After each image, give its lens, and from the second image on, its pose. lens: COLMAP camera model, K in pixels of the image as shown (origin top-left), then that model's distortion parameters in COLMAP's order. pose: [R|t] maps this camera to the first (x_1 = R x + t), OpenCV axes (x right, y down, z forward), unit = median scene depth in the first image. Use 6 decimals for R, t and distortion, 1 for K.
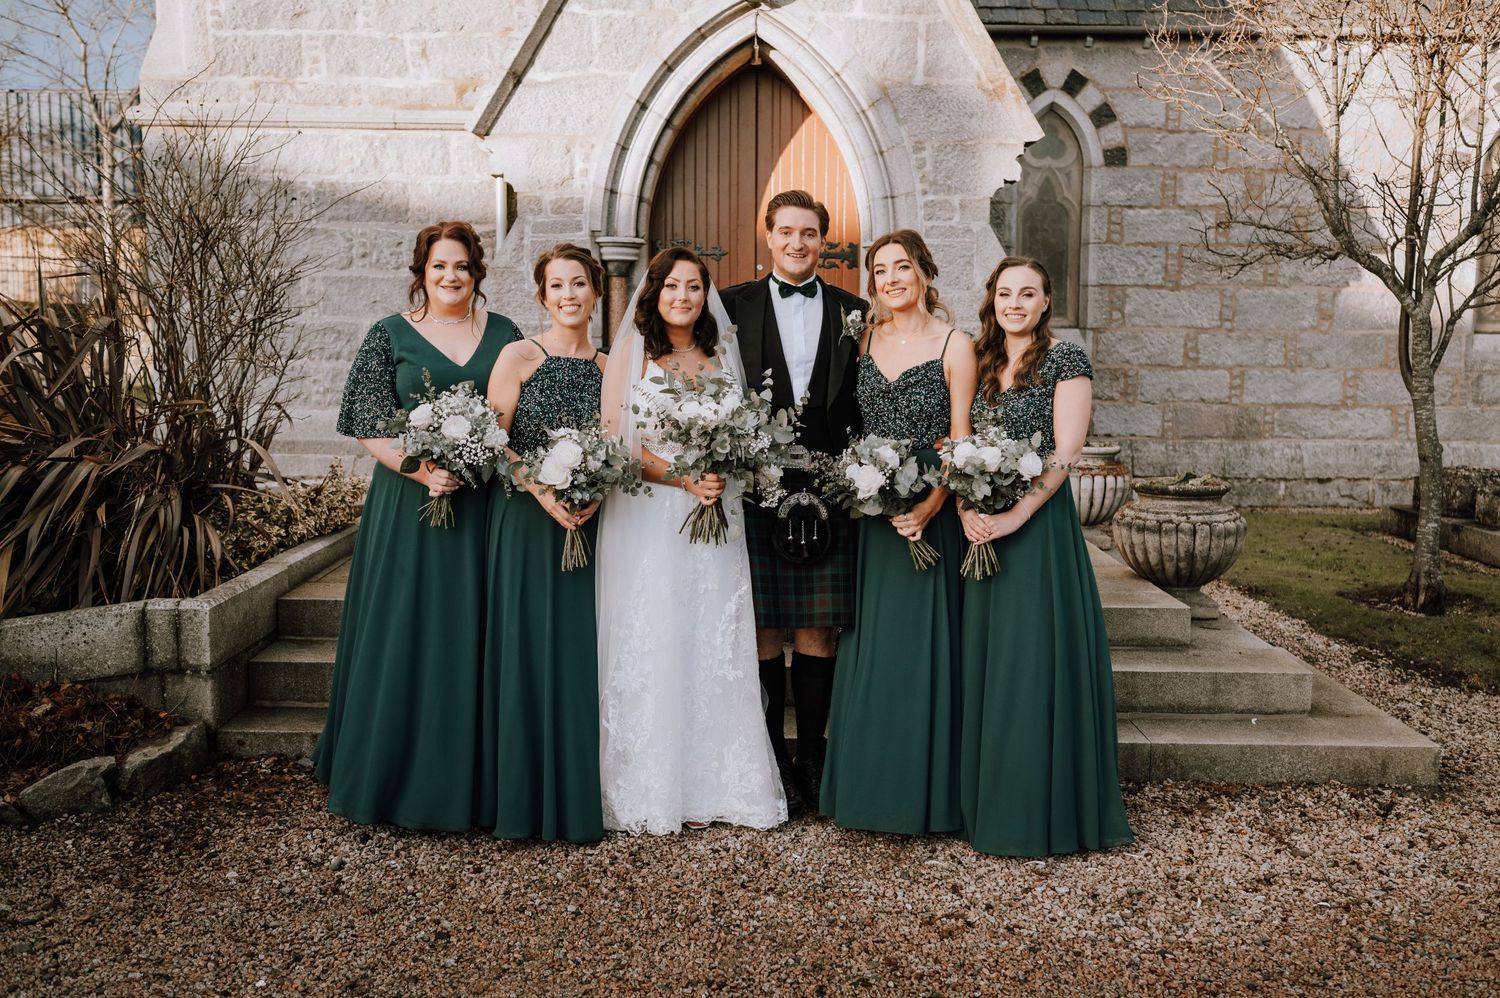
lens RADIAL K [[1454.4, 0, 748.9], [0, 1454.4, 475.7], [0, 0, 1]] dist [-0.003512, 0.010699]
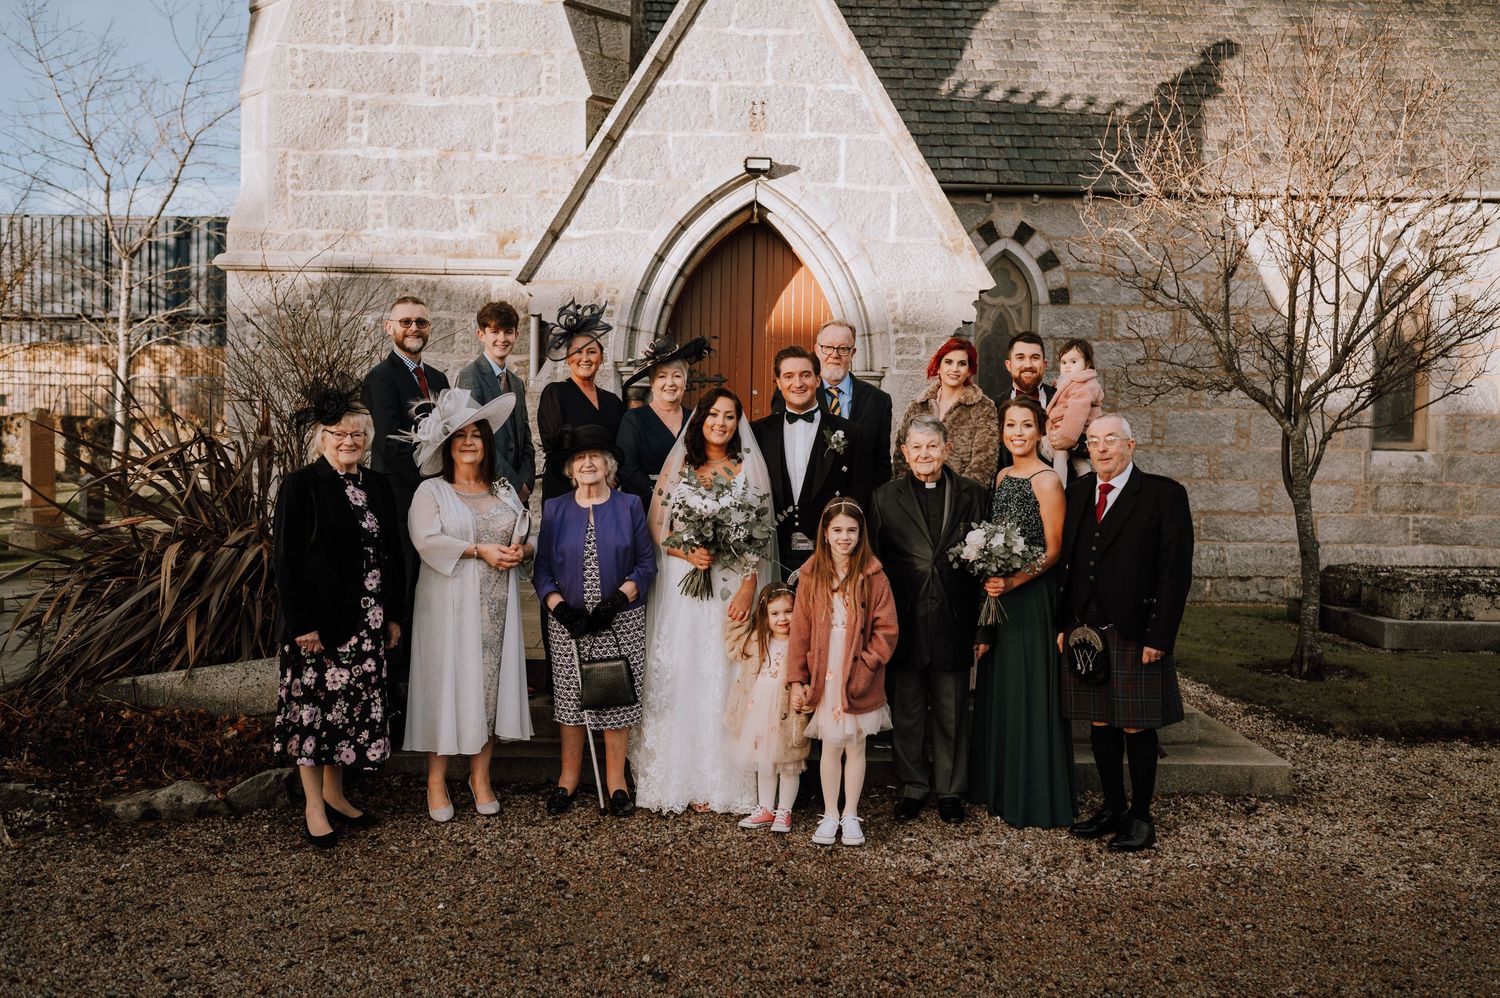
lens RADIAL K [[1443.3, 0, 753.9], [0, 1443.3, 491.3], [0, 0, 1]] dist [-0.003109, 0.006527]
pose [[0.999636, 0.003251, 0.026787, -0.037015], [-0.001478, 0.997821, -0.065968, 0.019945], [-0.026943, 0.065905, 0.997462, -0.234849]]
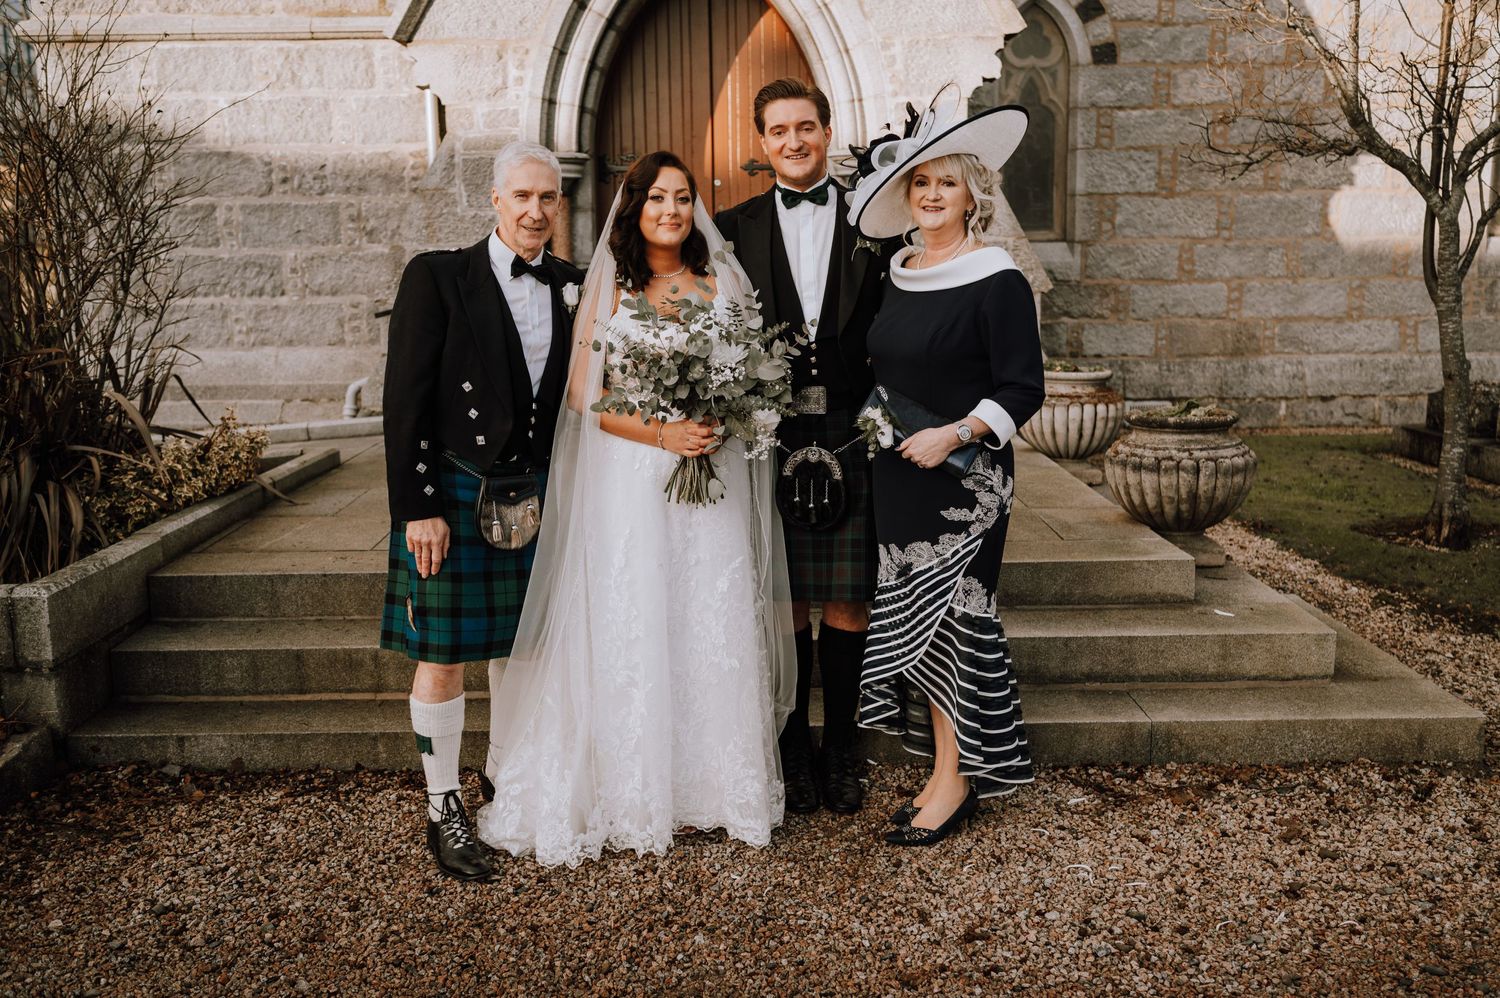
lens RADIAL K [[1449.9, 0, 749.2], [0, 1449.9, 508.4], [0, 0, 1]] dist [0.001643, 0.002420]
pose [[0.999655, -0.025760, 0.005097, 0.027806], [0.025311, 0.996928, 0.074121, -0.009309], [-0.006991, -0.073966, 0.997236, 0.116716]]
